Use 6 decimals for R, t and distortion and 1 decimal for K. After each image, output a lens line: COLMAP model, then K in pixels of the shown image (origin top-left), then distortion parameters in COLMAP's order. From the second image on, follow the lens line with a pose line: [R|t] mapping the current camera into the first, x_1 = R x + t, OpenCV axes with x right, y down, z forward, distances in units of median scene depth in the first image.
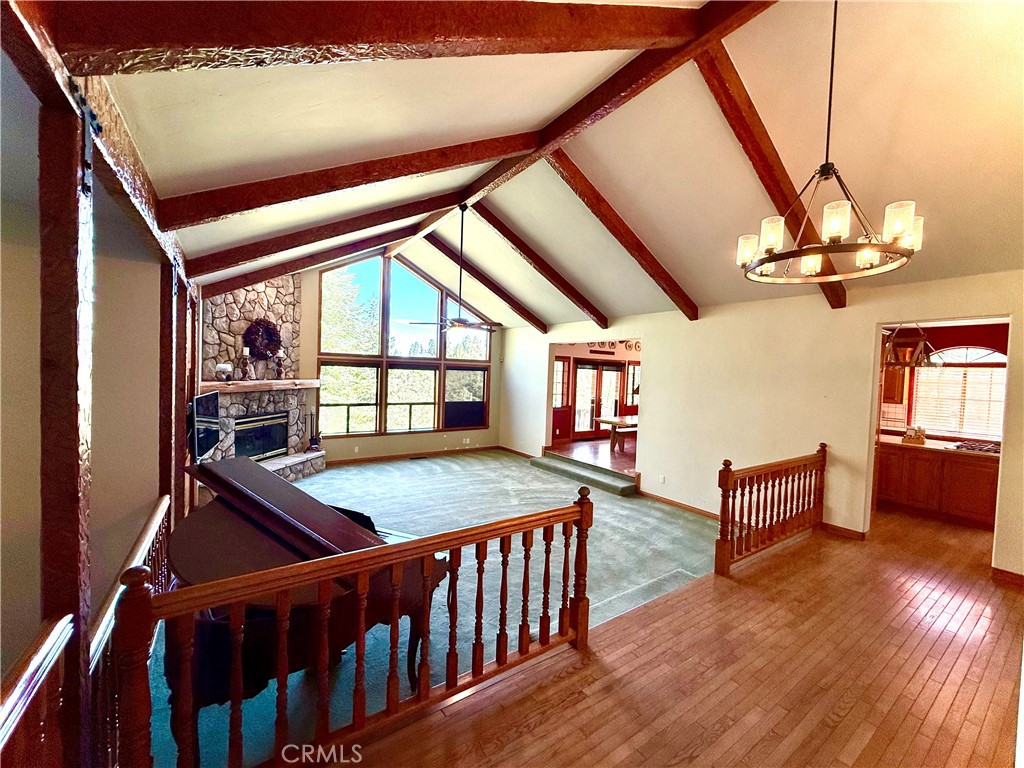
lens RADIAL K [[408.8, 0, 513.9], [0, 408.8, 383.4], [0, 0, 1]] dist [-0.001862, 0.000109]
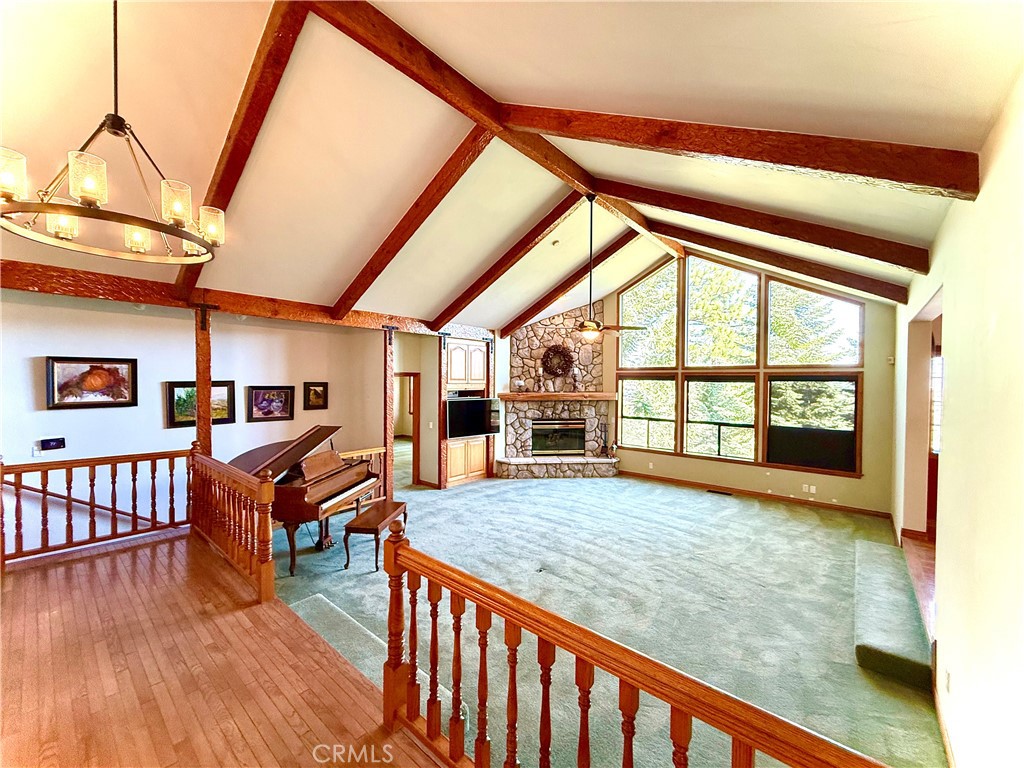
lens RADIAL K [[408.8, 0, 509.3], [0, 408.8, 383.7], [0, 0, 1]] dist [-0.001862, 0.000109]
pose [[0.252786, -0.020273, -0.967310, 0.504111], [-0.025790, 0.999284, -0.027682, 0.003619], [0.967179, 0.031944, 0.252082, 0.453083]]
